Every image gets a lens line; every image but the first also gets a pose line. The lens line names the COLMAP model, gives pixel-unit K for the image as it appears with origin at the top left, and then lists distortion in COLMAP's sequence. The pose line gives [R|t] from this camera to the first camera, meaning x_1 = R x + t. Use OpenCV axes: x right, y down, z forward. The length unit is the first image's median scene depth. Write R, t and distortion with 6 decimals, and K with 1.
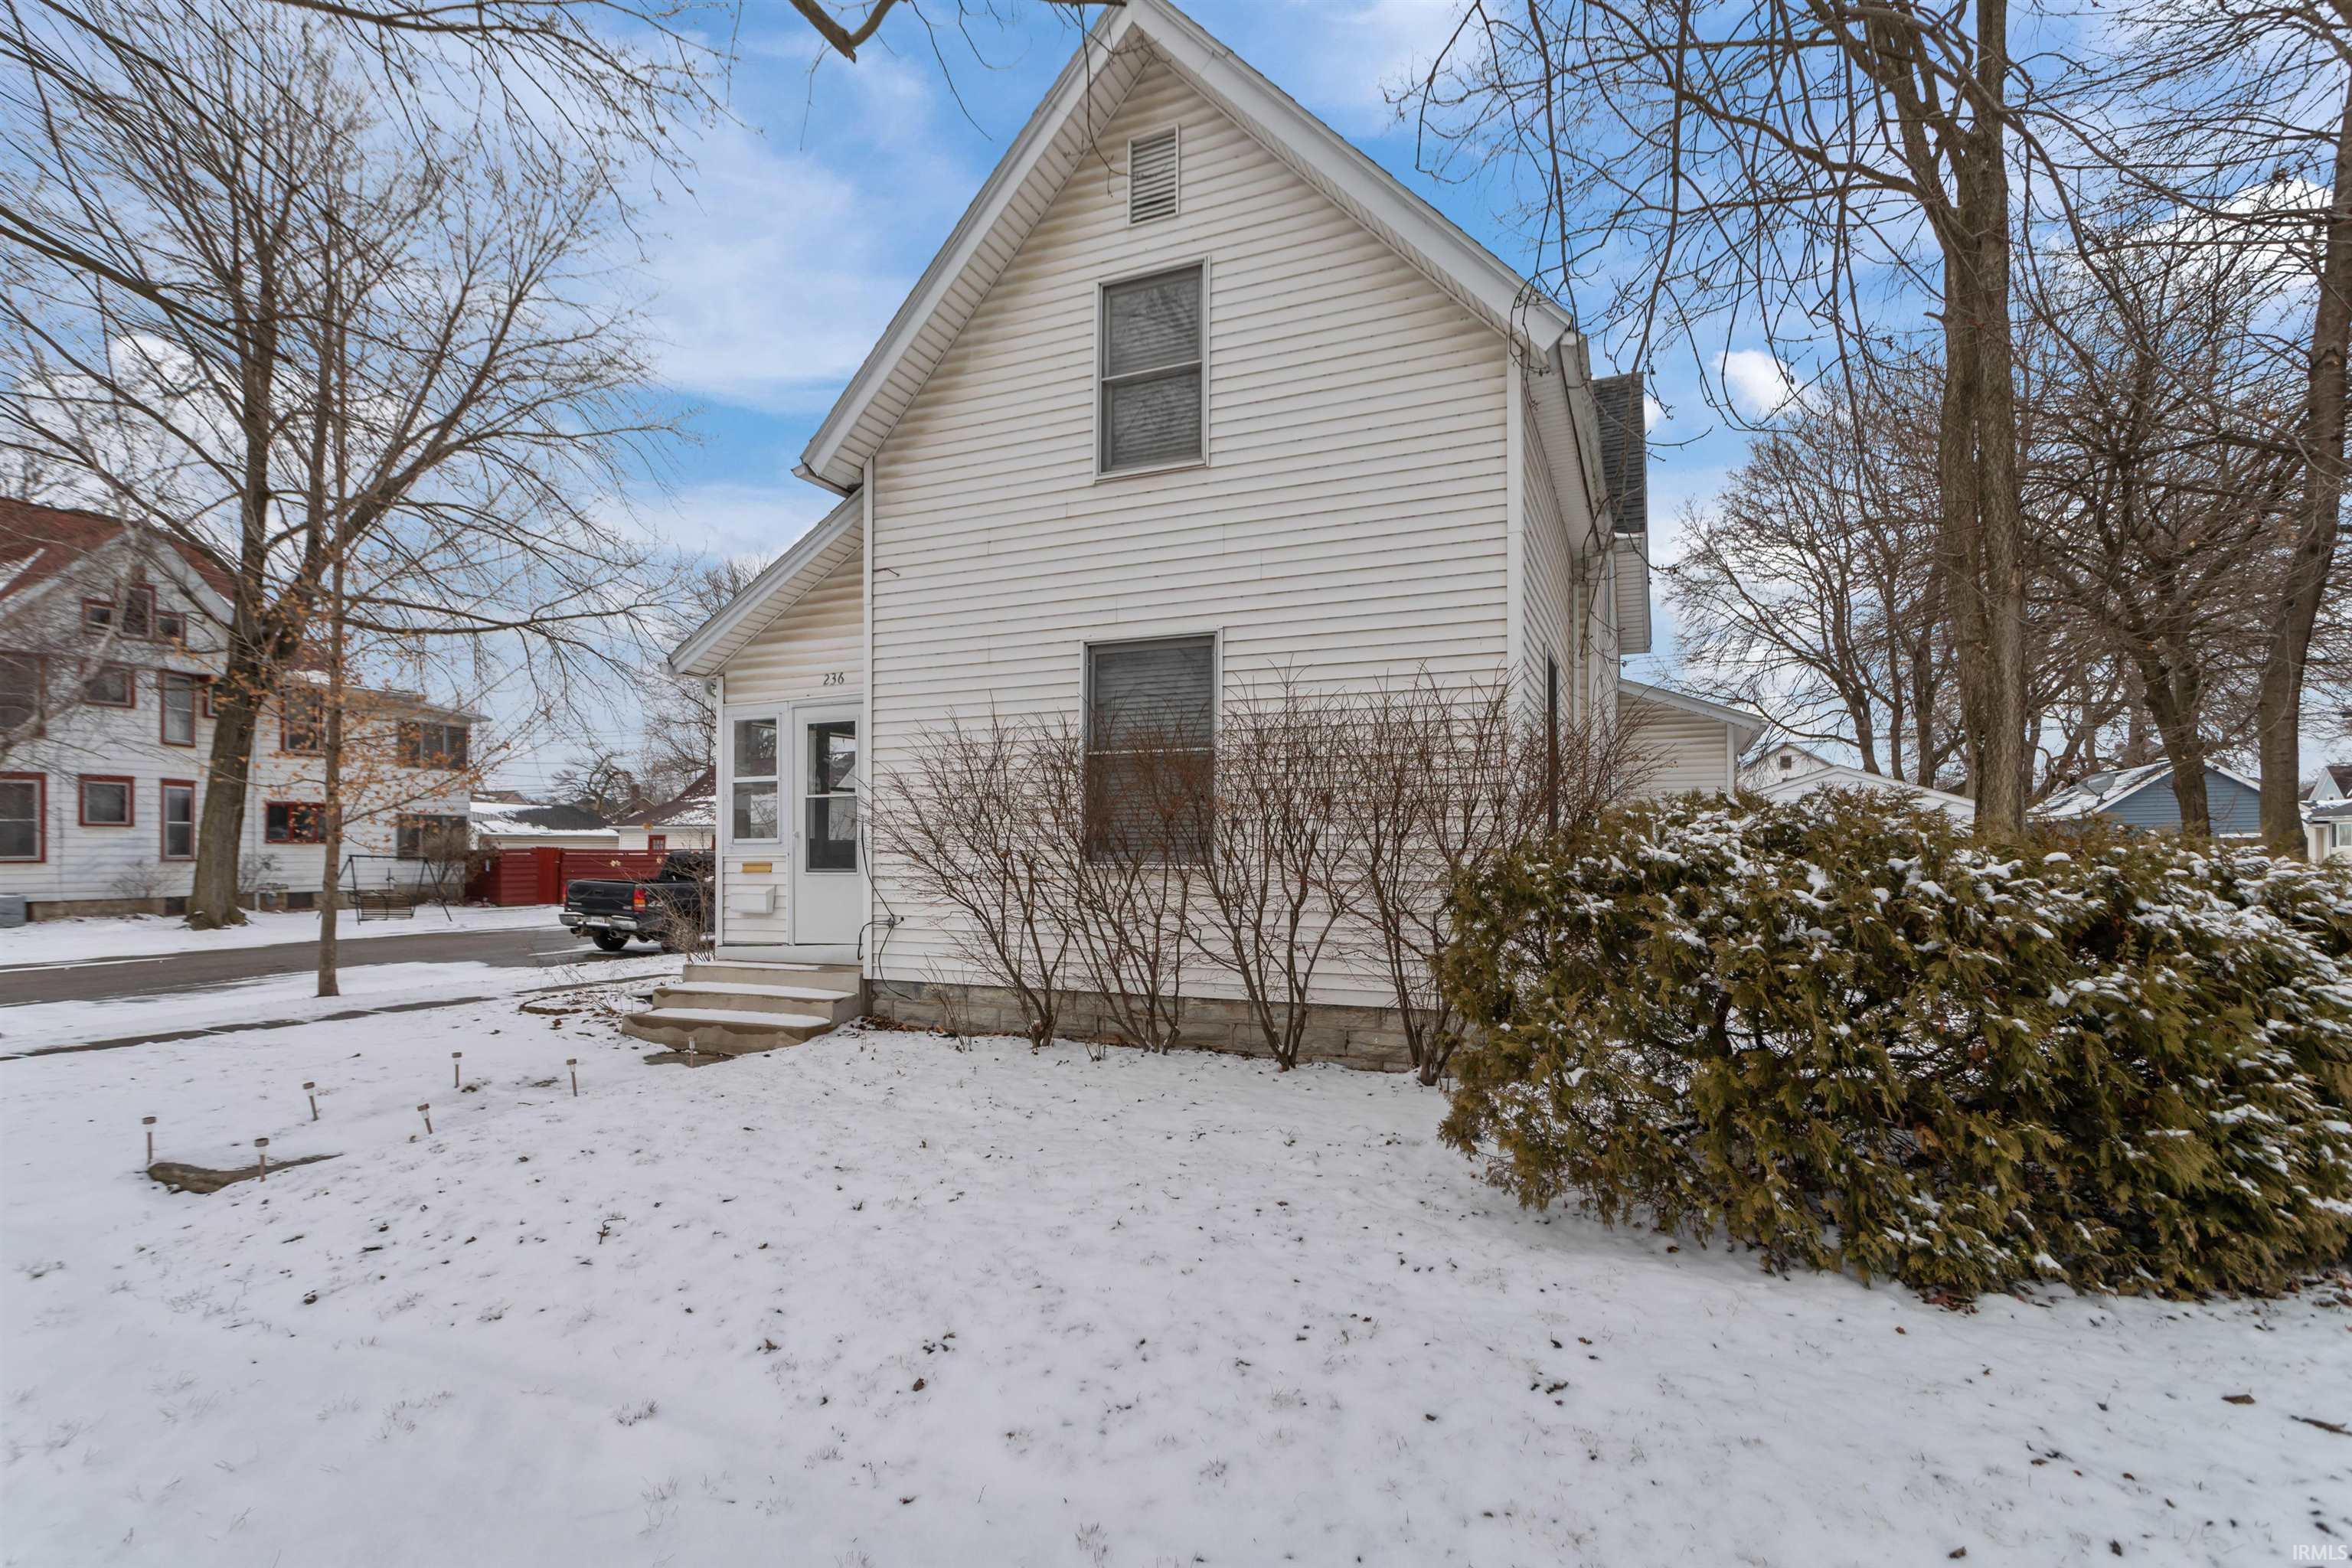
lens RADIAL K [[1108.1, 0, 1138.6], [0, 1108.1, 861.0], [0, 0, 1]] dist [-0.000200, 0.002552]
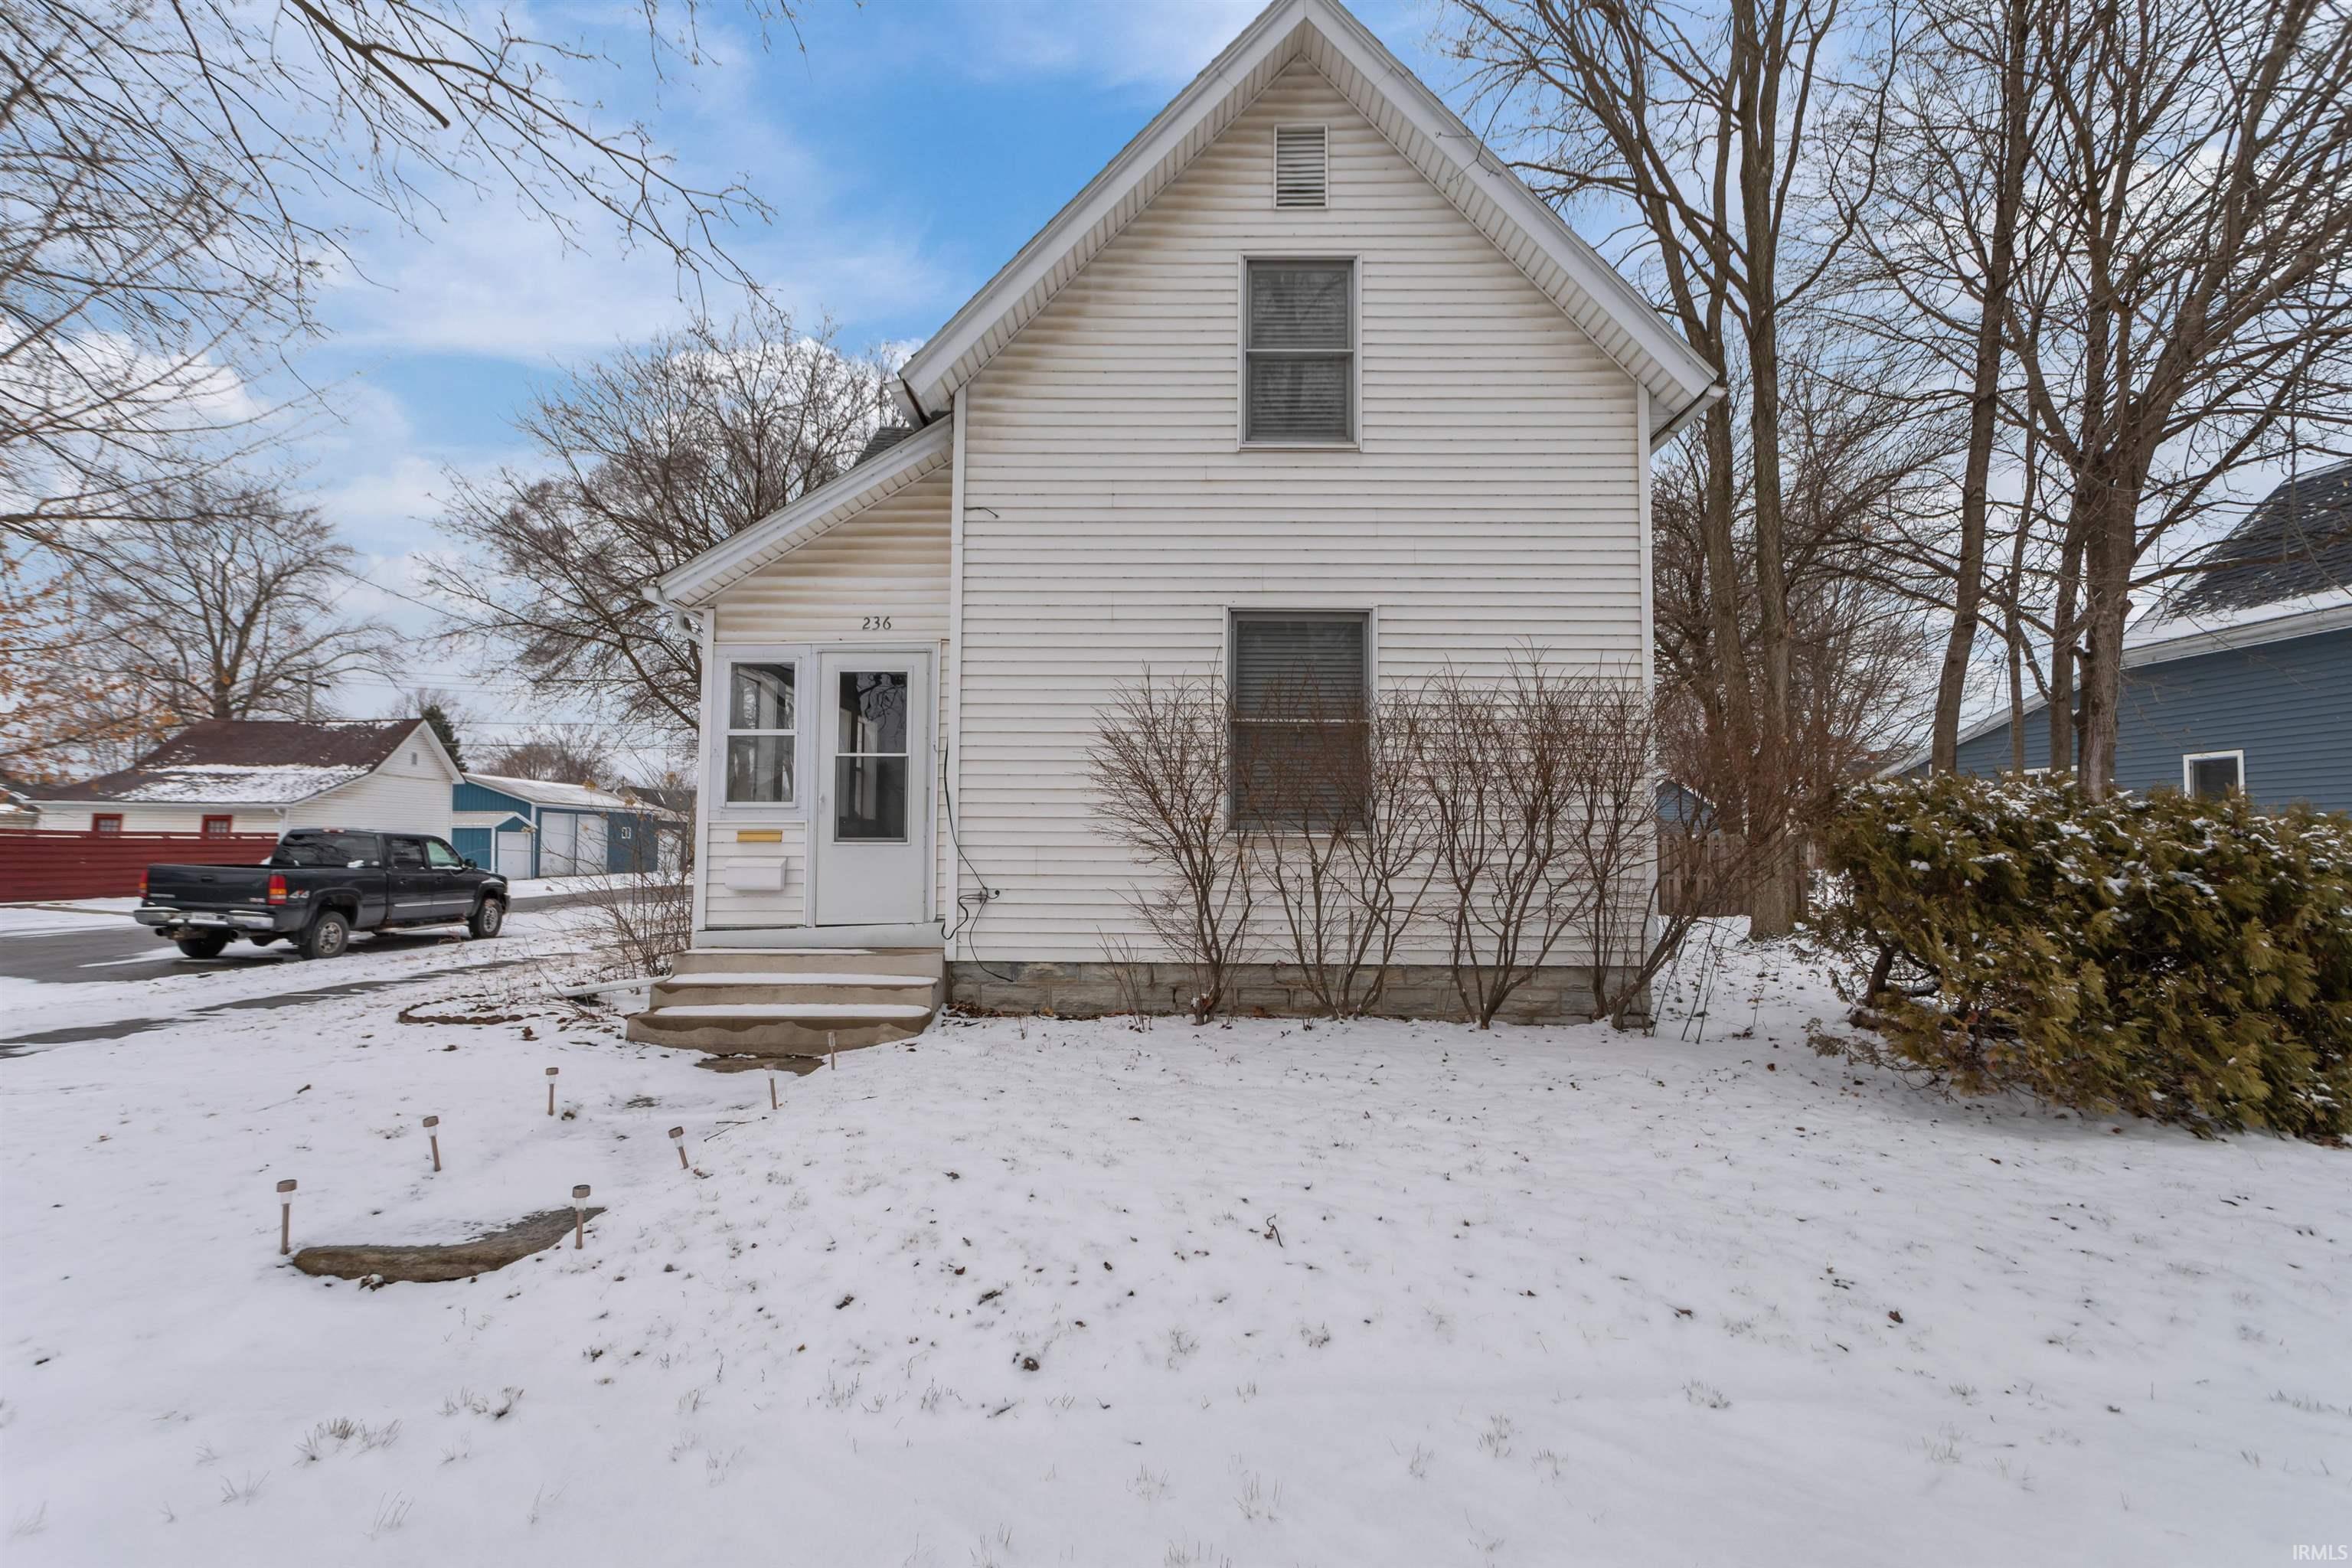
lens RADIAL K [[1108.1, 0, 1103.9], [0, 1108.1, 807.9], [0, 0, 1]] dist [-0.000200, 0.002552]
pose [[0.920660, 0.023224, 0.389674, -0.534709], [-0.005382, 0.998889, -0.046815, 0.027631], [-0.390328, 0.041003, 0.919762, 0.144561]]
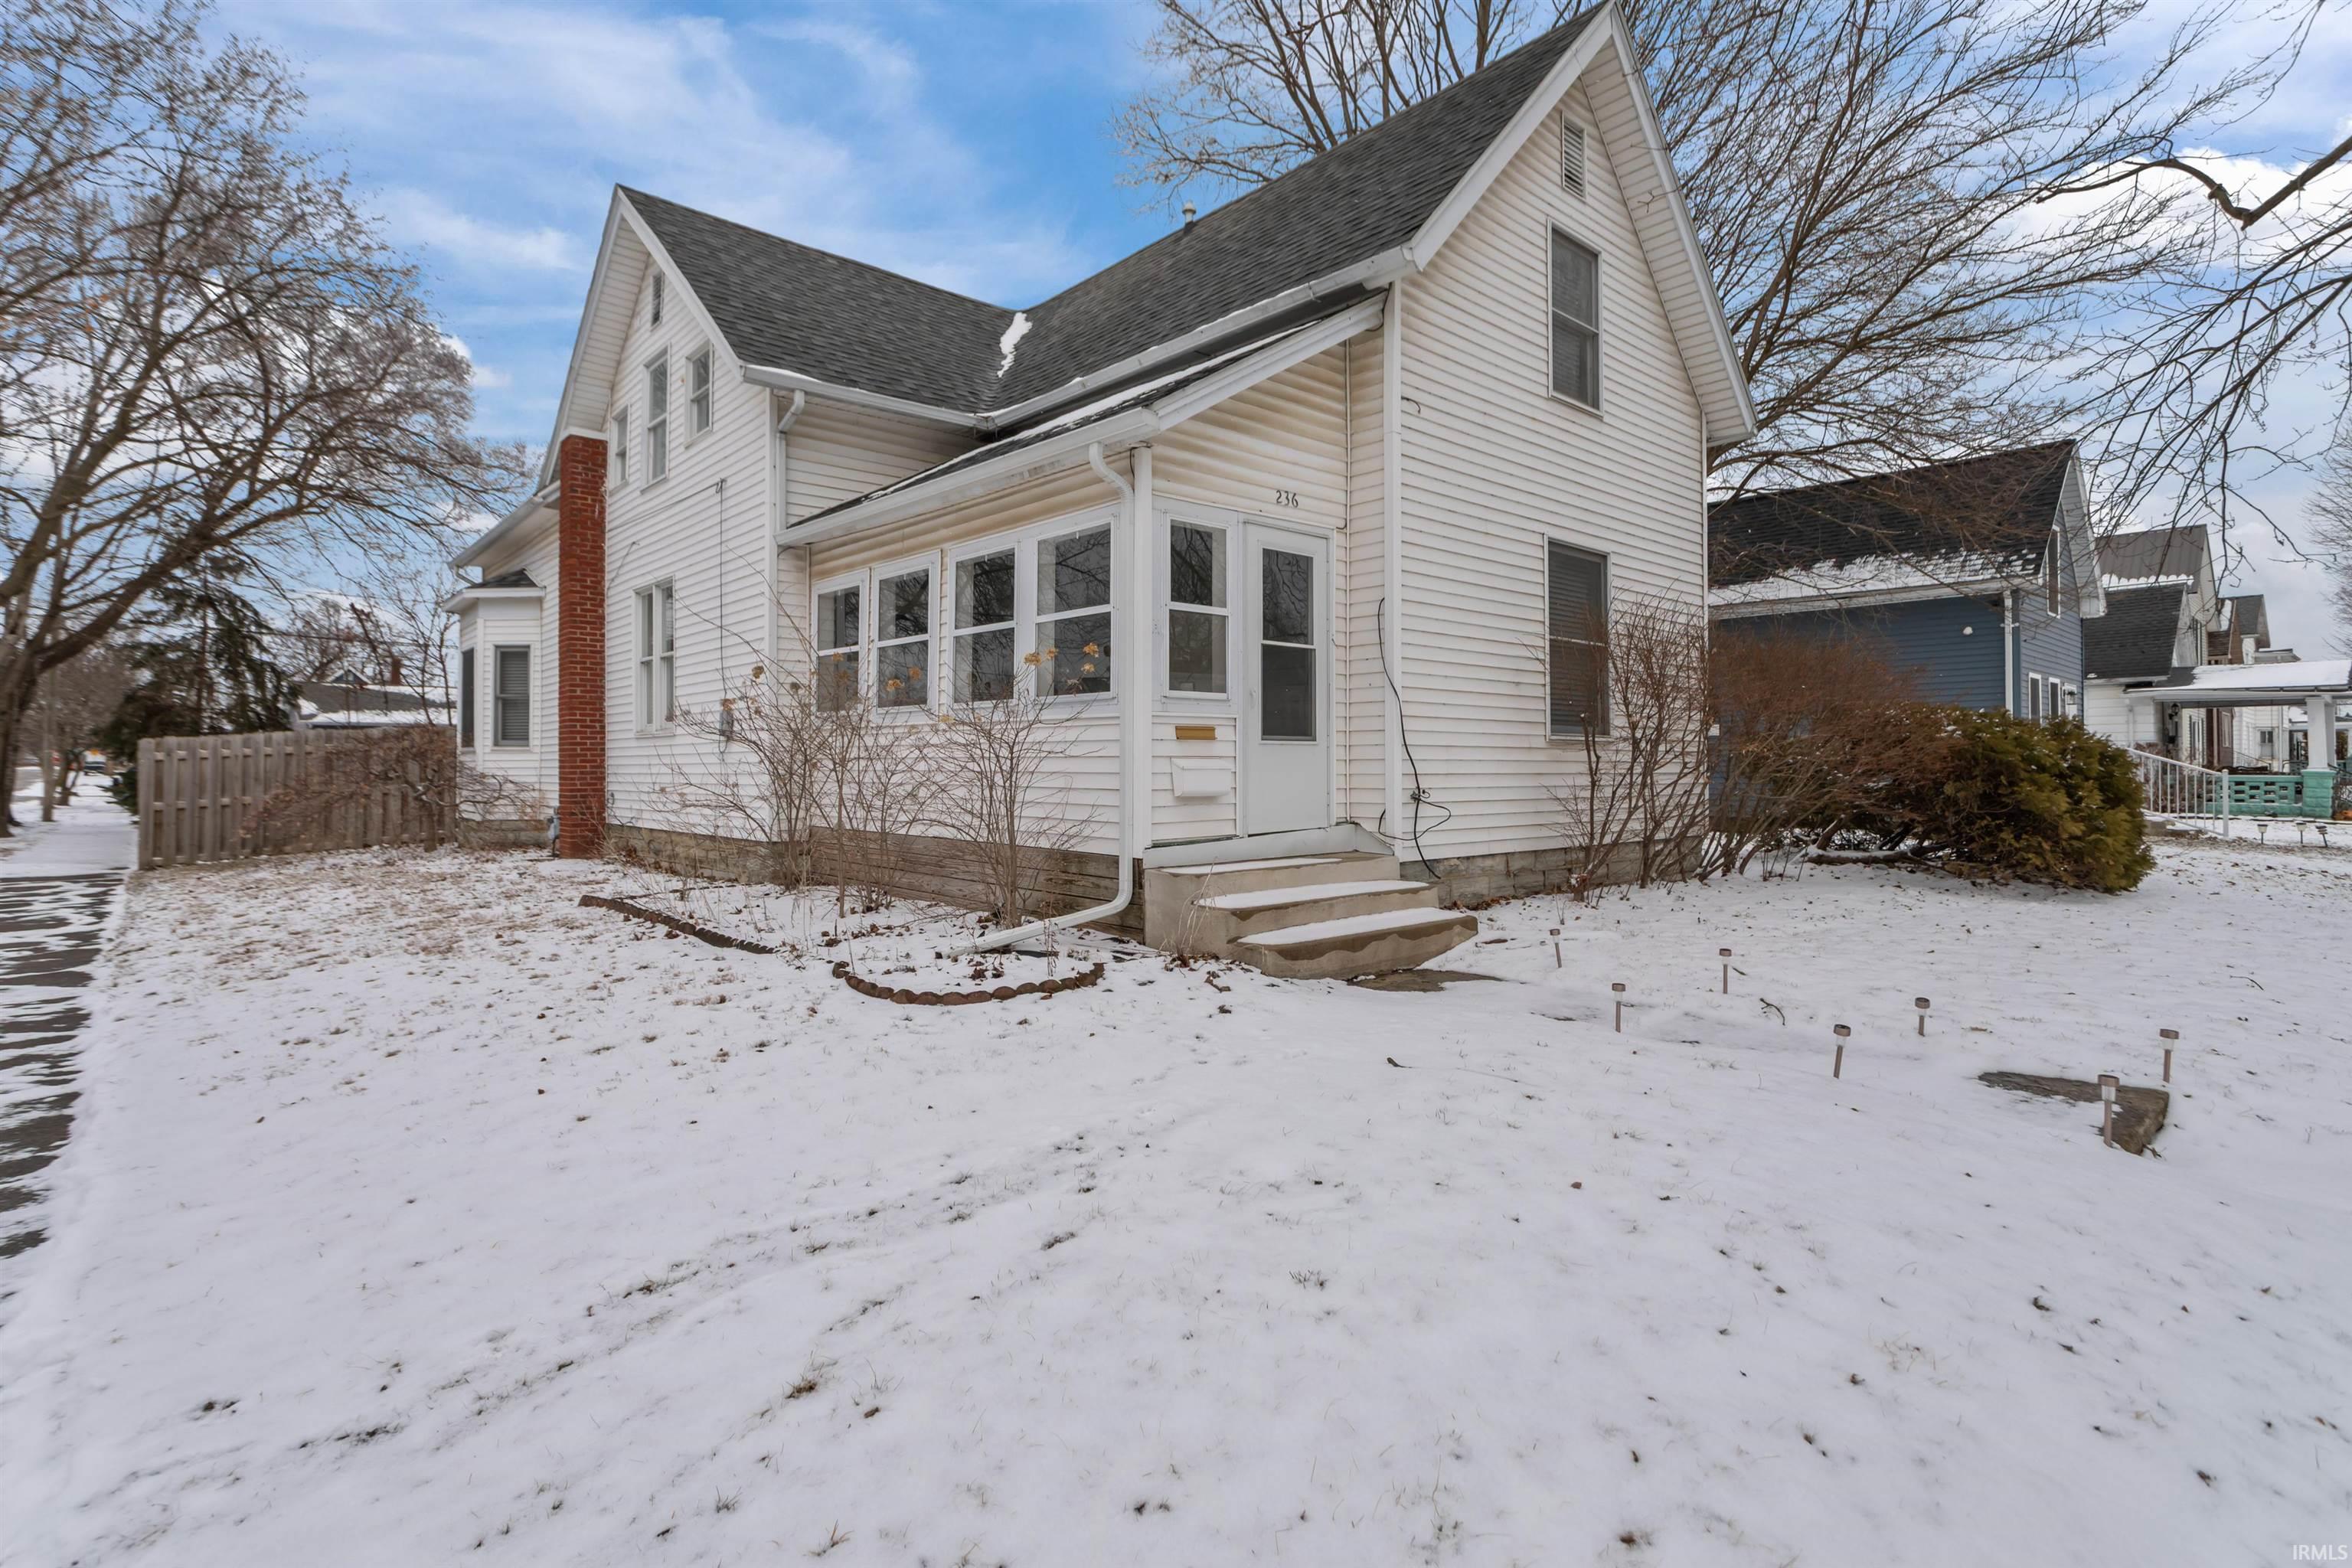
lens RADIAL K [[1108.1, 0, 1156.5], [0, 1108.1, 775.1], [0, 0, 1]] dist [-0.000200, 0.002552]
pose [[0.420731, -0.008872, 0.907142, -1.240567], [0.000538, 0.999954, 0.009530, 0.032667], [-0.907185, -0.003522, 0.420717, 0.891202]]
